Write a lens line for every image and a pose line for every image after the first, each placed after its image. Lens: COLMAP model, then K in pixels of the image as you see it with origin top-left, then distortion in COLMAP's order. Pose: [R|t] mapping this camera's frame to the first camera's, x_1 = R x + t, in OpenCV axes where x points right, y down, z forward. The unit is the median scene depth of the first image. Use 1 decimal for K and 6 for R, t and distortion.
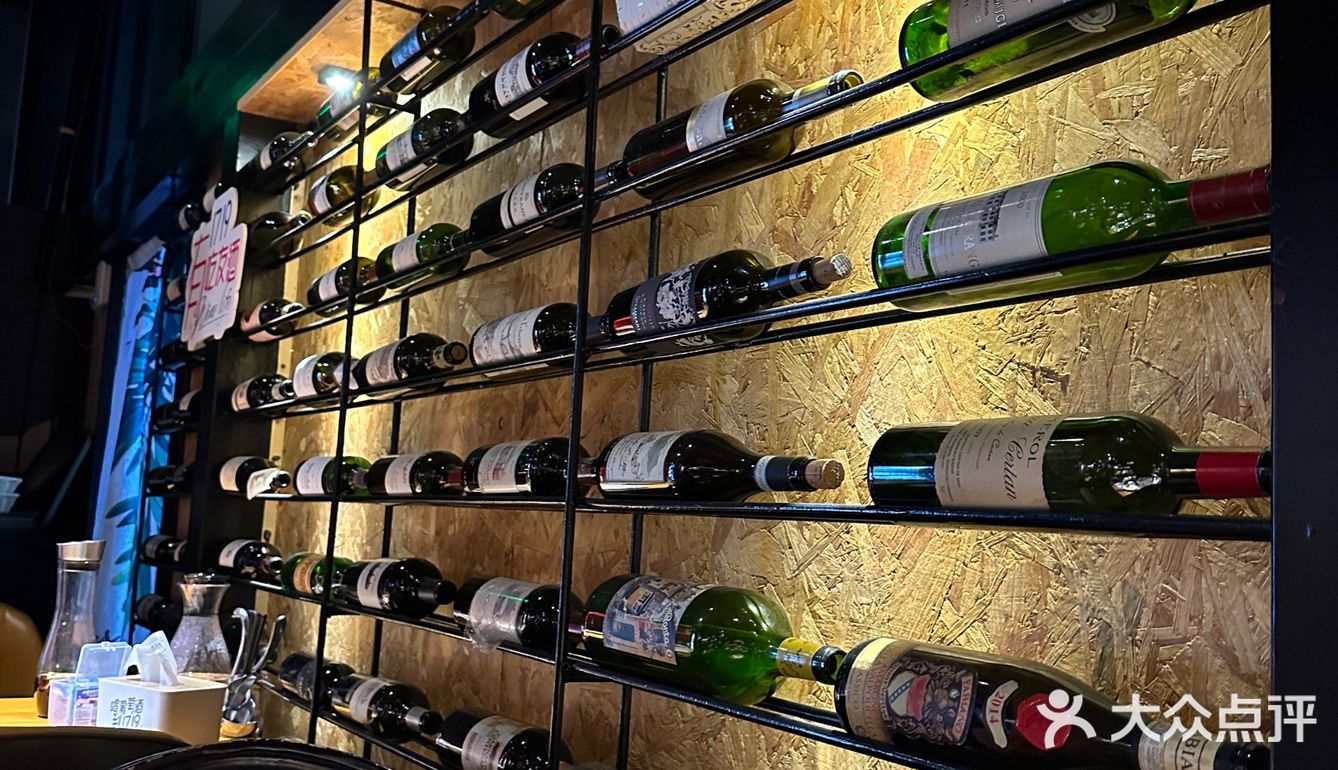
lens RADIAL K [[1229.1, 0, 669.0], [0, 1229.1, 385.0], [0, 0, 1]] dist [0.201773, -0.432235]
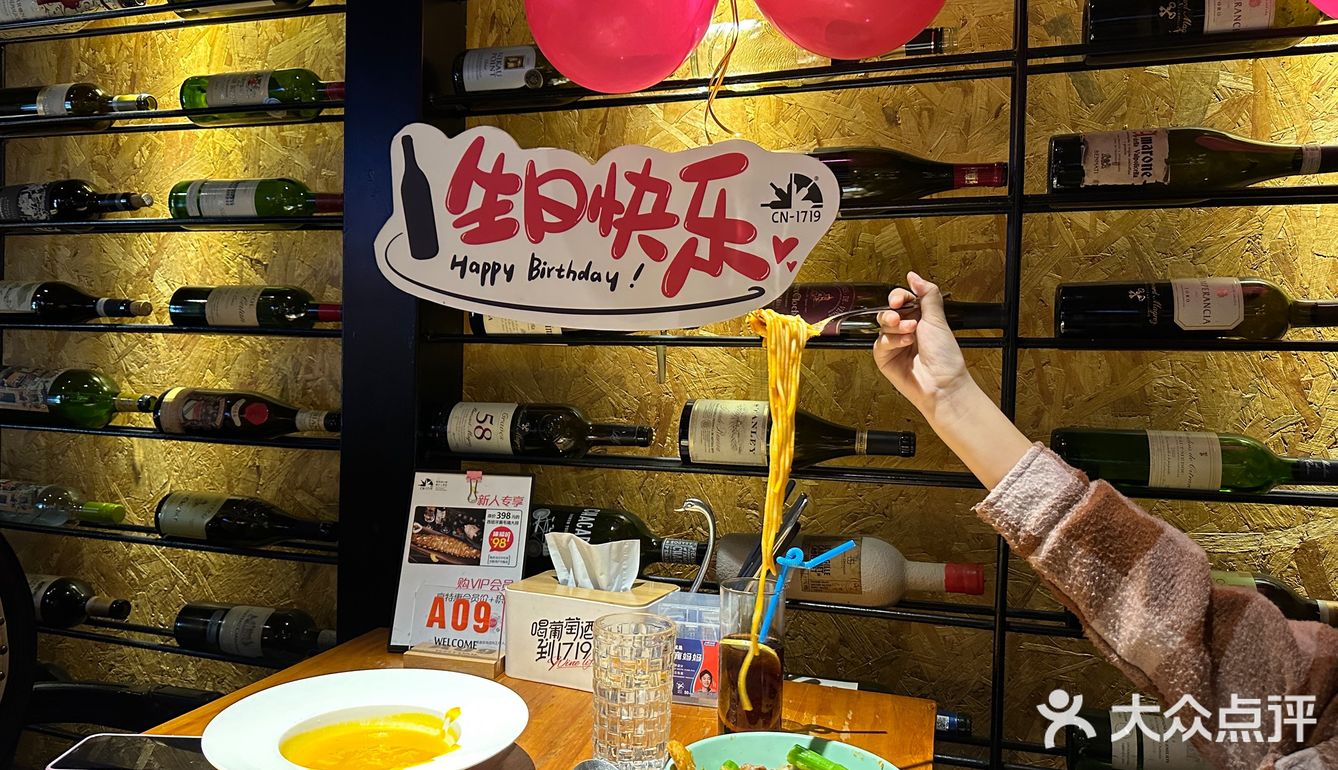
lens RADIAL K [[926.4, 0, 667.5], [0, 926.4, 390.4], [0, 0, 1]] dist [-0.000346, -0.024046]
pose [[0.758613, -0.057338, 0.649013, -0.191762], [-0.061216, 0.985441, 0.158614, -0.080138], [-0.648659, -0.160056, 0.744059, -0.623362]]
